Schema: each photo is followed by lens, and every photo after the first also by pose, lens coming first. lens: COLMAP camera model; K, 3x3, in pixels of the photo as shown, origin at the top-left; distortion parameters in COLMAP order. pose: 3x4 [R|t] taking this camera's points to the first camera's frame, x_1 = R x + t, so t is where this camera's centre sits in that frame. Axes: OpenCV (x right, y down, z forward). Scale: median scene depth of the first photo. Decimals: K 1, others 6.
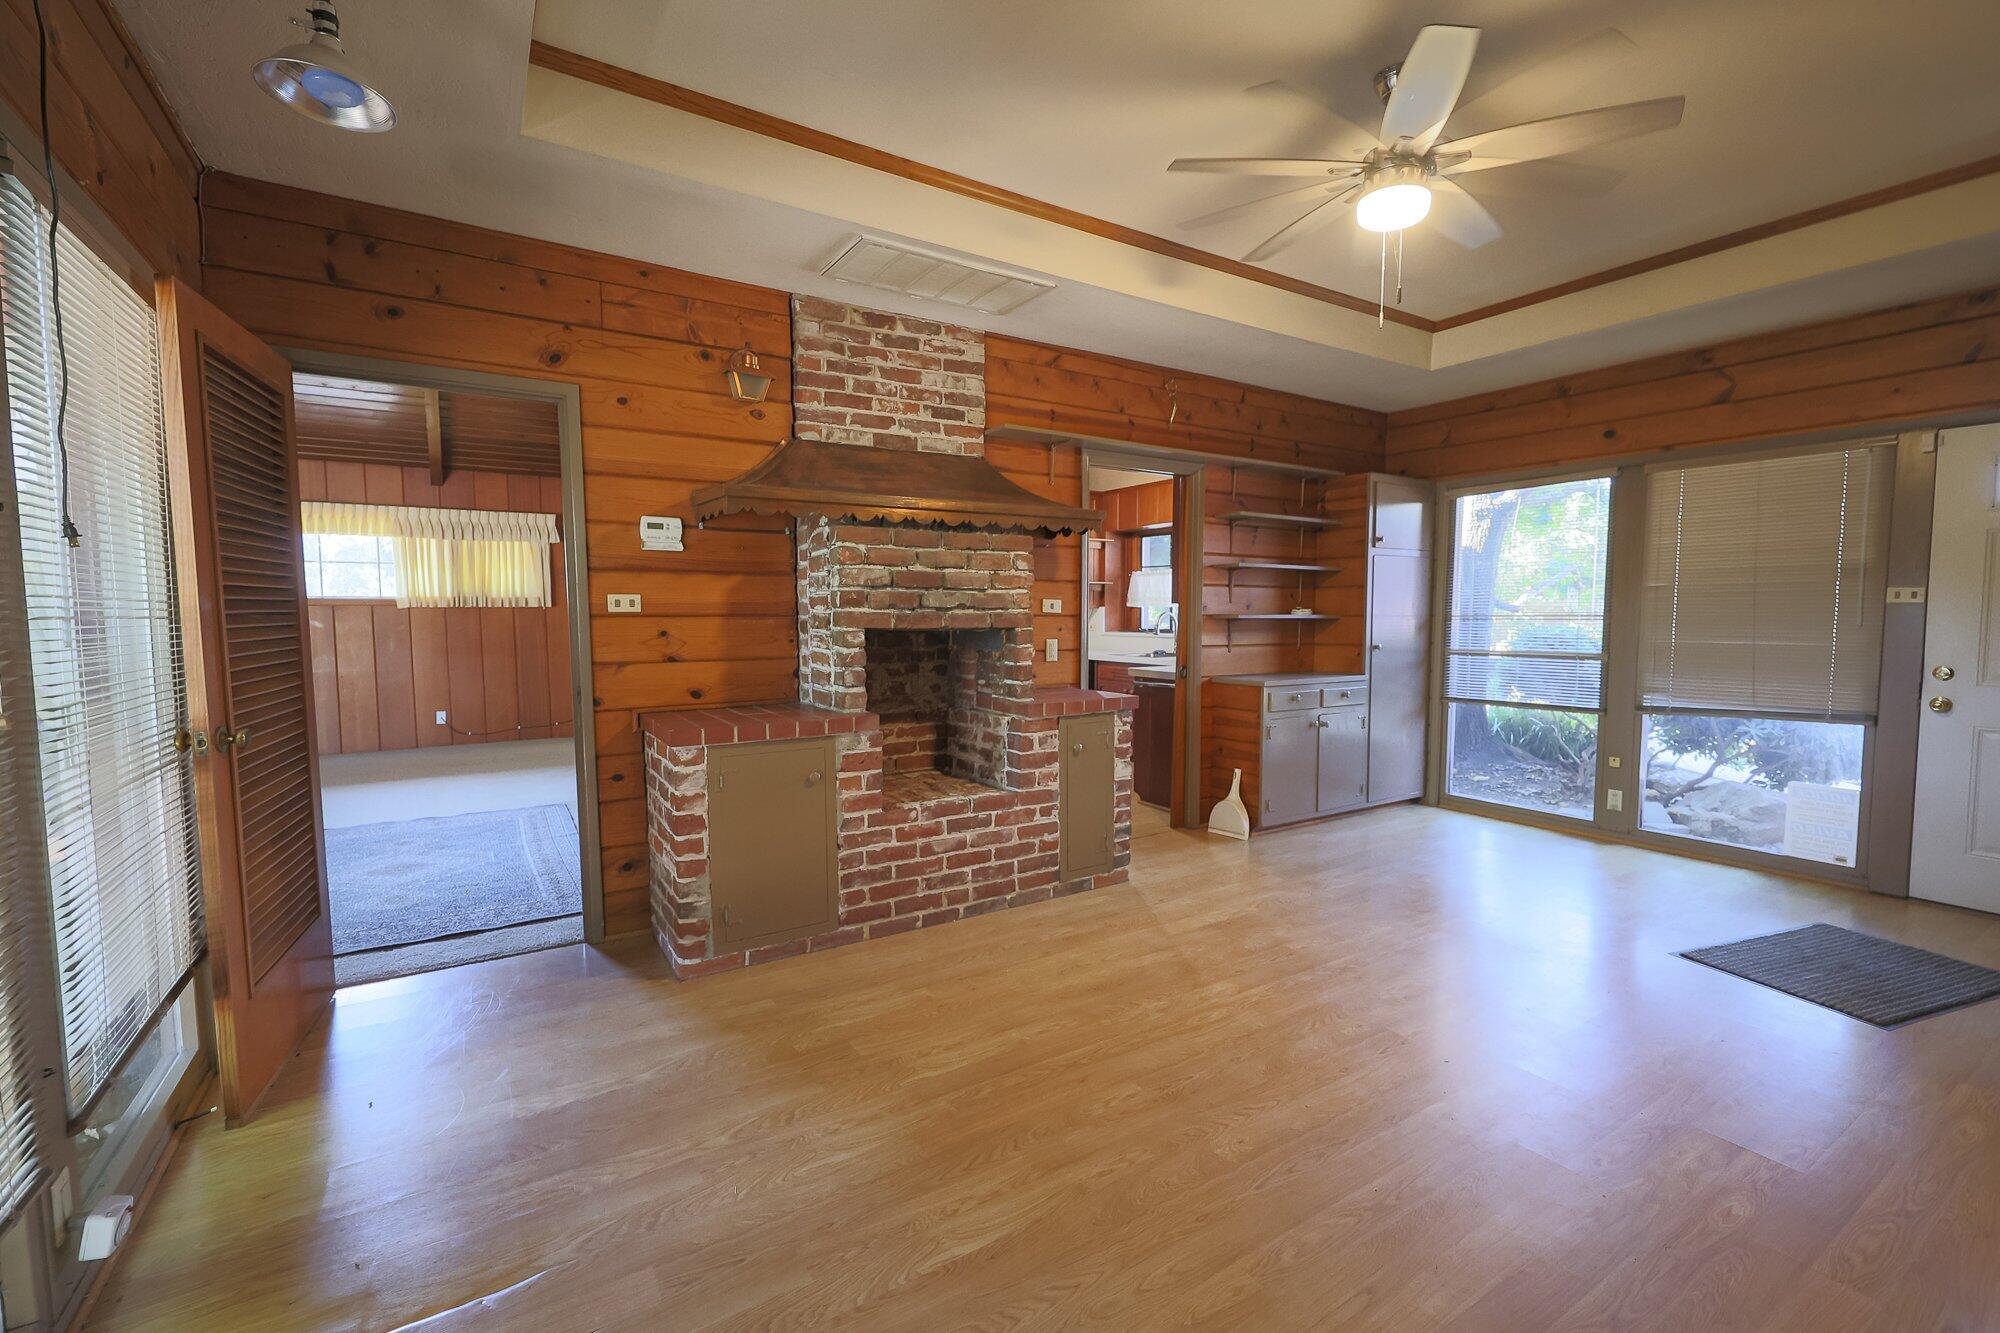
lens RADIAL K [[855.2, 0, 1007.1], [0, 855.2, 667.7], [0, 0, 1]] dist [0.001228, 0.000812]
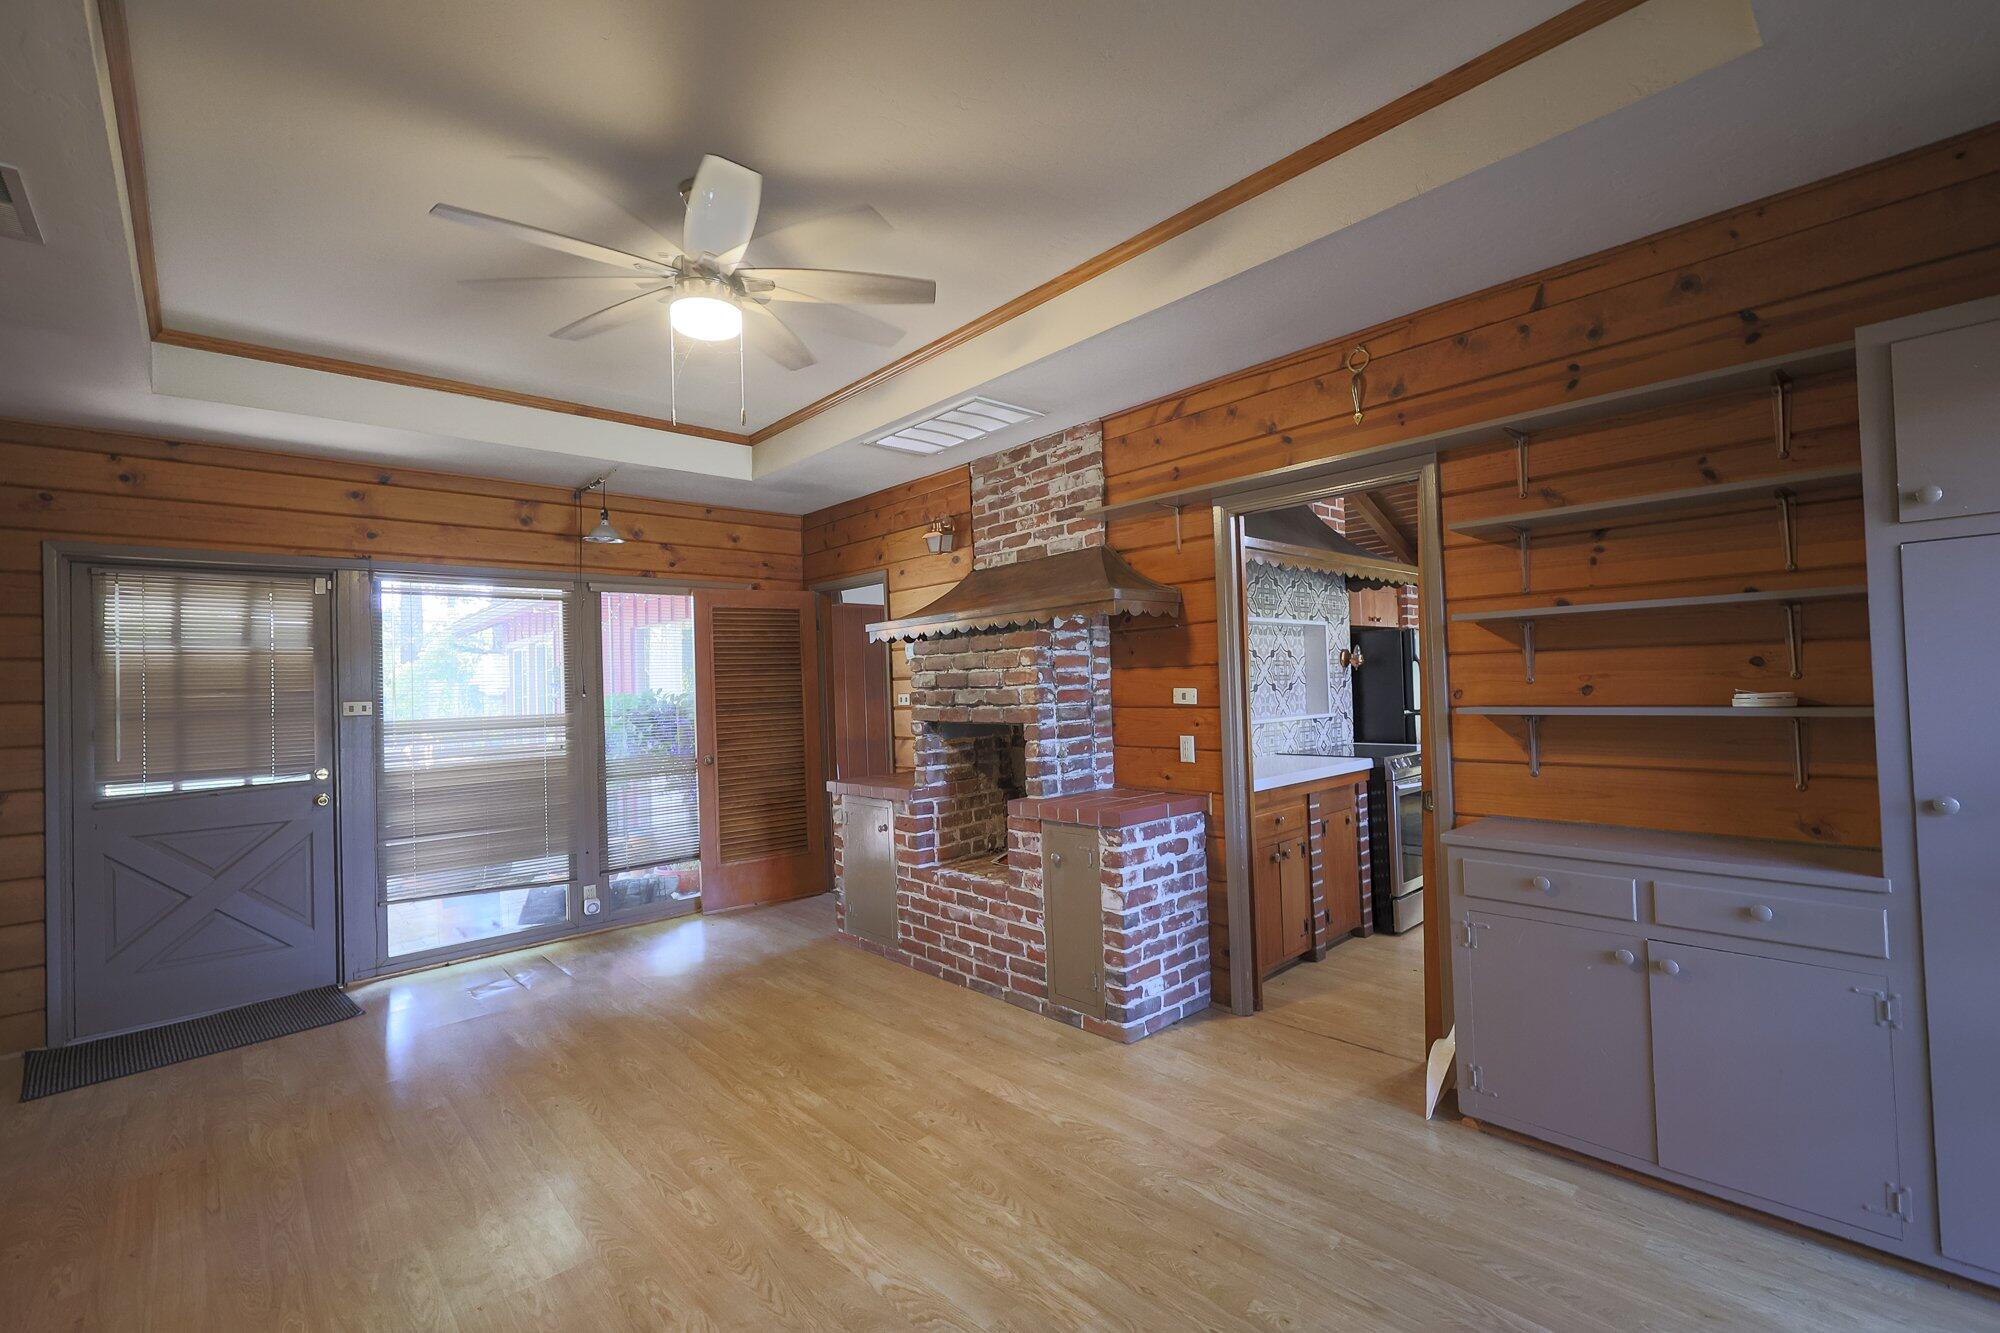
lens RADIAL K [[855.2, 0, 1007.1], [0, 855.2, 667.7], [0, 0, 1]] dist [0.001228, 0.000812]
pose [[0.178441, -0.025690, -0.983615, 0.998633], [-0.032191, 0.998972, -0.031930, -0.079708], [0.983424, 0.037361, 0.177430, 0.801651]]
